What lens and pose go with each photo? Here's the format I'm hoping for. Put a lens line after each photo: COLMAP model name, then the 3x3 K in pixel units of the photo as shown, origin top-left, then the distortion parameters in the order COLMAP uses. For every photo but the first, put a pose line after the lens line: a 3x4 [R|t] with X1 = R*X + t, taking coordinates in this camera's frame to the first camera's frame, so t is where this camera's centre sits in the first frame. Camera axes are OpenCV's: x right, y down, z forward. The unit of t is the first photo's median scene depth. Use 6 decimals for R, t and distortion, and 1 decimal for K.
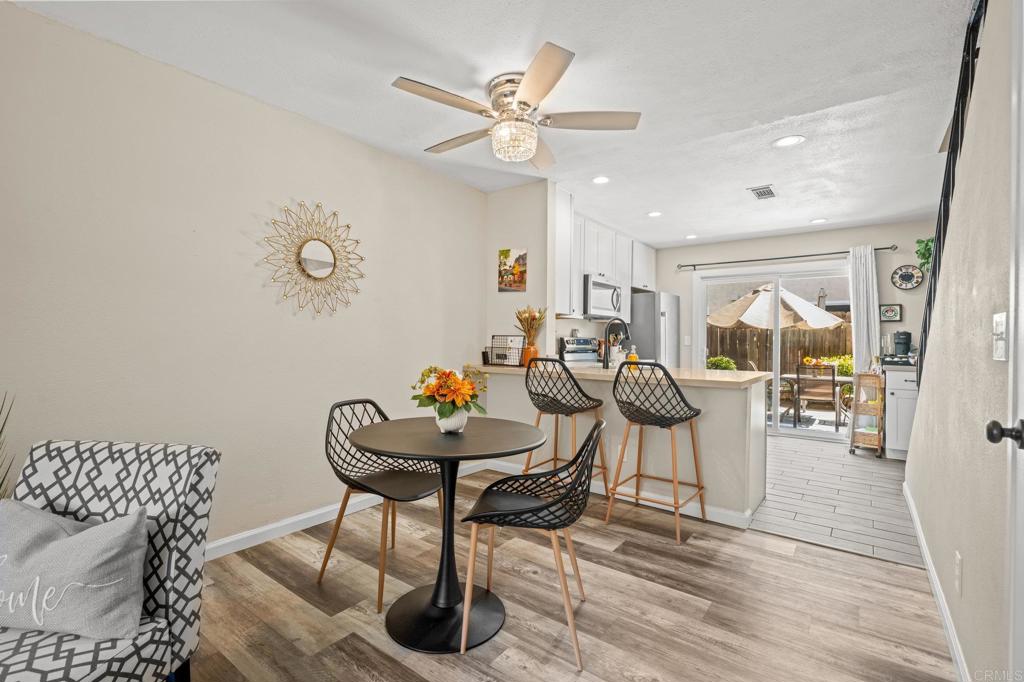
lens RADIAL K [[458.3, 0, 512.0], [0, 458.3, 341.0], [0, 0, 1]] dist [-0.000517, -0.000195]
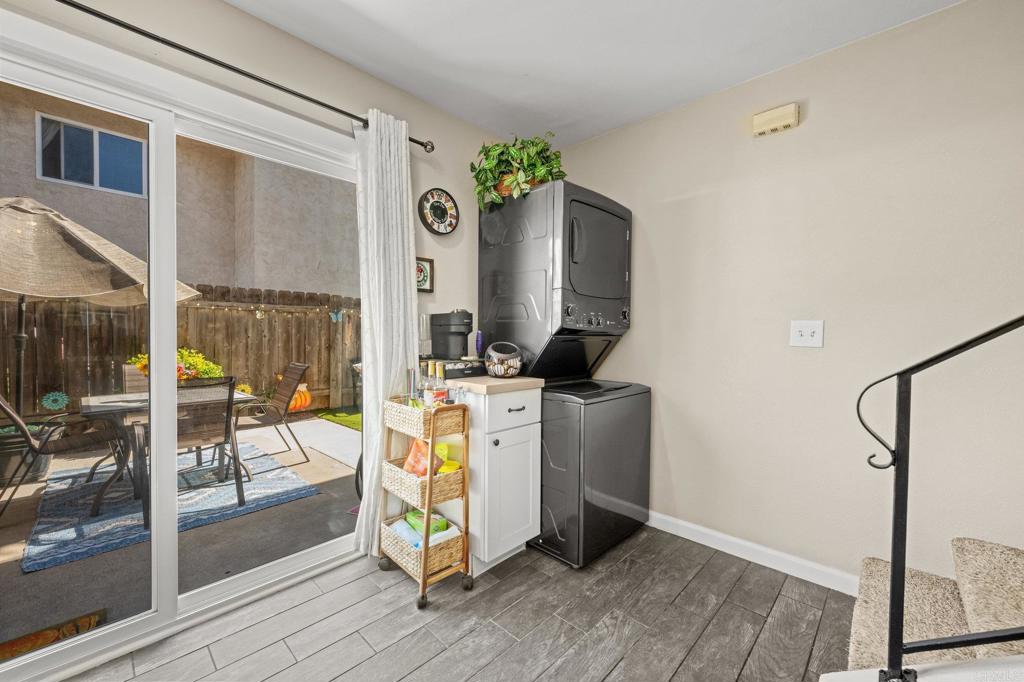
lens RADIAL K [[417.1, 0, 515.2], [0, 417.1, 333.9], [0, 0, 1]] dist [0.000582, 0.000215]
pose [[0.103953, -0.009470, 0.994537, 0.376002], [0.001097, 0.999955, 0.009407, 0.001014], [-0.994582, 0.000113, 0.103959, 0.852686]]
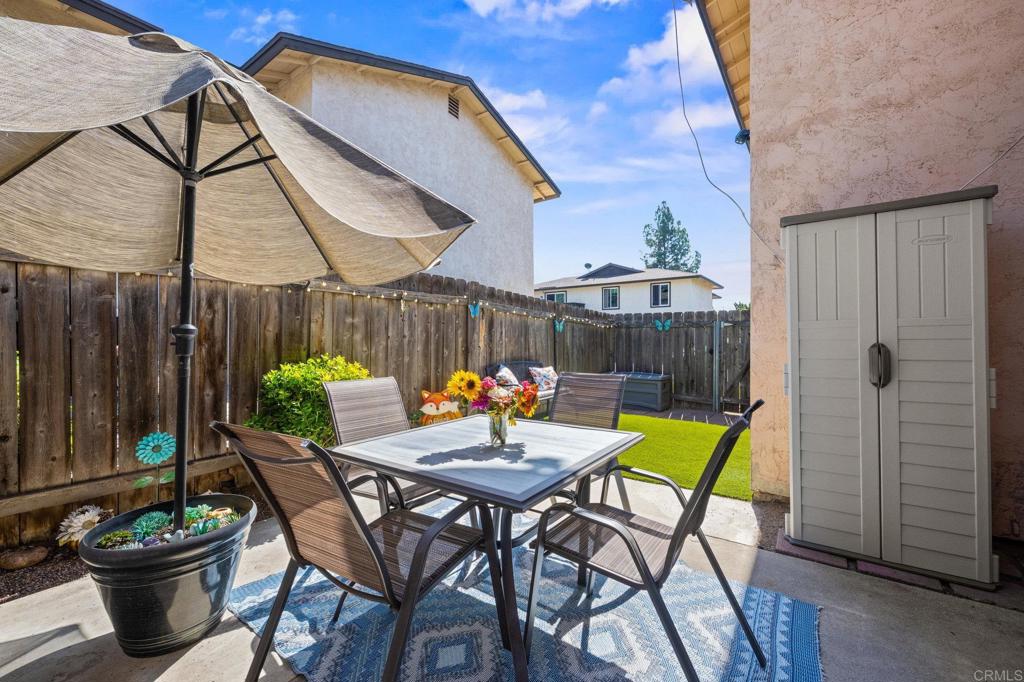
lens RADIAL K [[417.1, 0, 515.2], [0, 417.1, 333.9], [0, 0, 1]] dist [0.000582, 0.000215]
pose [[-0.021599, 0.002938, 0.999762, 0.460195], [0.010400, 0.999942, -0.002714, 0.006434], [-0.999713, 0.010339, -0.021628, 1.056793]]
